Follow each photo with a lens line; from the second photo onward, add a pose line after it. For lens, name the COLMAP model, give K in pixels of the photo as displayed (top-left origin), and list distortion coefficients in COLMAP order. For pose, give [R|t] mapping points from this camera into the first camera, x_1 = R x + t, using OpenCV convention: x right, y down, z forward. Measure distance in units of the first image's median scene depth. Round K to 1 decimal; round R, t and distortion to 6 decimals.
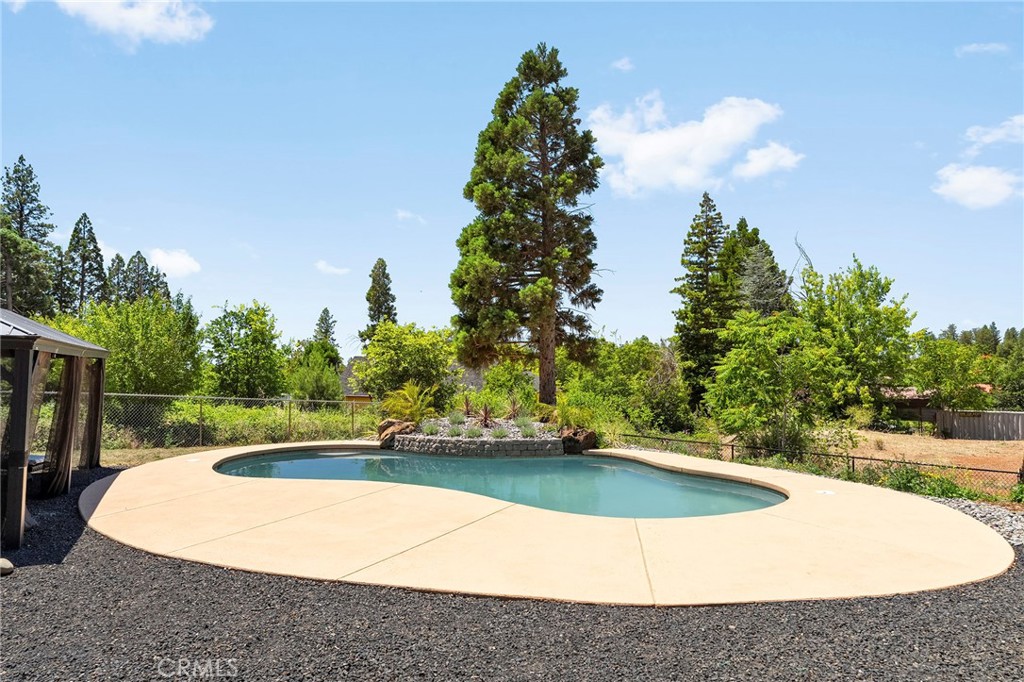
lens RADIAL K [[655.6, 0, 513.4], [0, 655.6, 347.0], [0, 0, 1]] dist [0.007062, -0.008764]
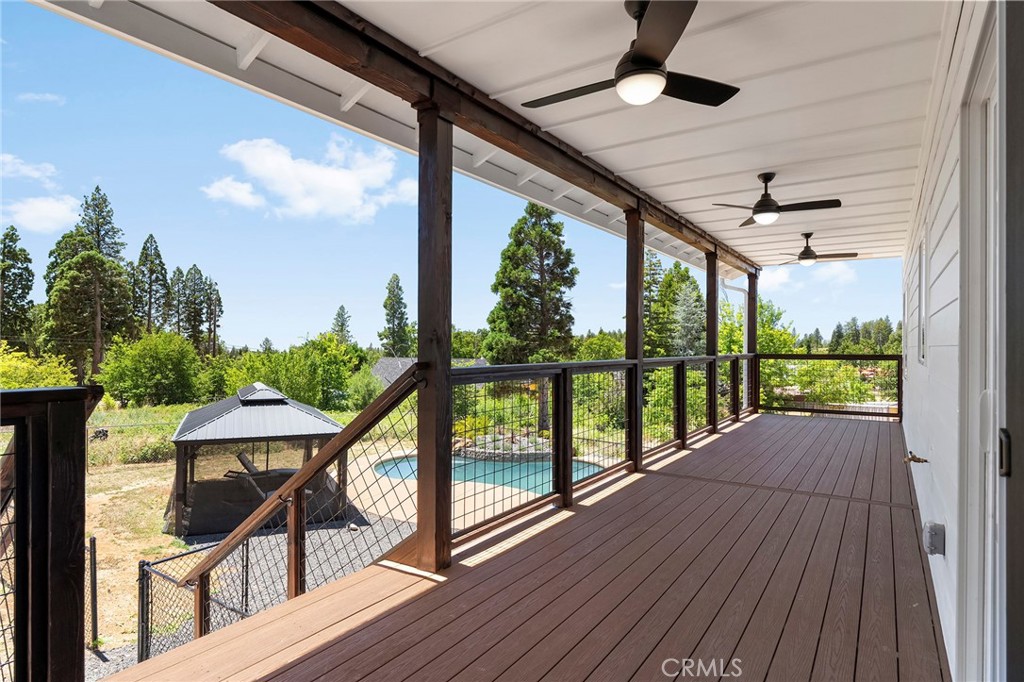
lens RADIAL K [[556.0, 0, 517.9], [0, 556.0, 342.7], [0, 0, 1]] dist [-0.003015, 0.001605]
pose [[0.999113, 0.004260, 0.041882, -0.028627], [-0.005049, 0.999811, 0.018764, -0.054488], [-0.041794, -0.018958, 0.998946, -0.150815]]
